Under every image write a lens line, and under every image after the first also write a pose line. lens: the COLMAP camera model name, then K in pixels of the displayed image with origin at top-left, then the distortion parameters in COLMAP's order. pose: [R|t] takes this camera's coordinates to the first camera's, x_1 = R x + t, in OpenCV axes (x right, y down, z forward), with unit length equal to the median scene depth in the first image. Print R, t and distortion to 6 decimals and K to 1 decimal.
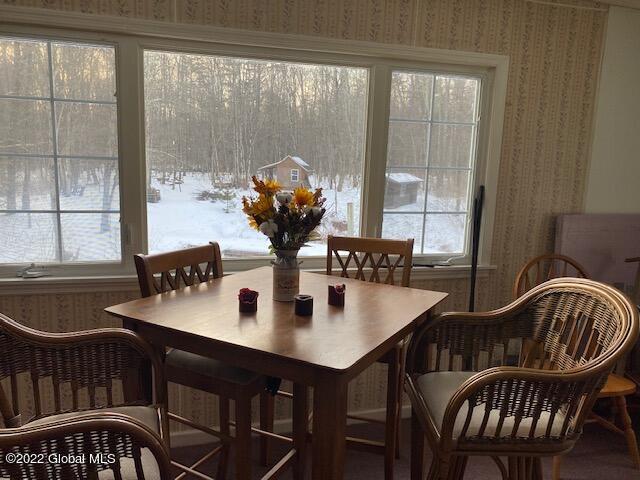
lens RADIAL K [[489.1, 0, 319.9], [0, 489.1, 241.0], [0, 0, 1]] dist [0.034064, -0.048488]
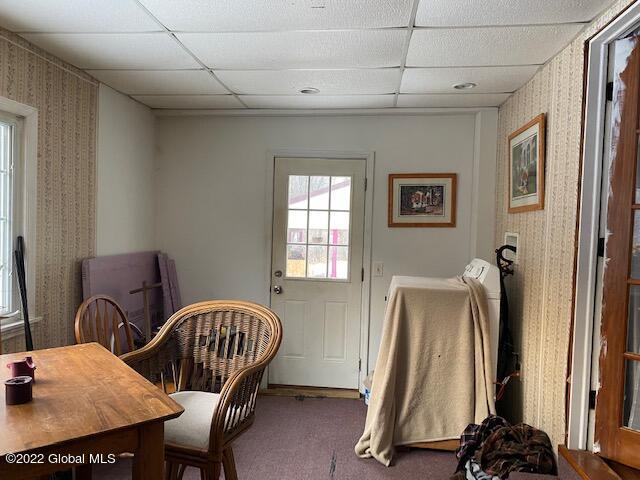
lens RADIAL K [[489.1, 0, 319.3], [0, 489.1, 240.5], [0, 0, 1]] dist [0.034064, -0.048488]
pose [[0.355154, -0.048786, 0.933534, -0.368837], [0.131428, 0.991324, 0.001806, -0.031407], [-0.925523, 0.122051, 0.358485, 0.128357]]
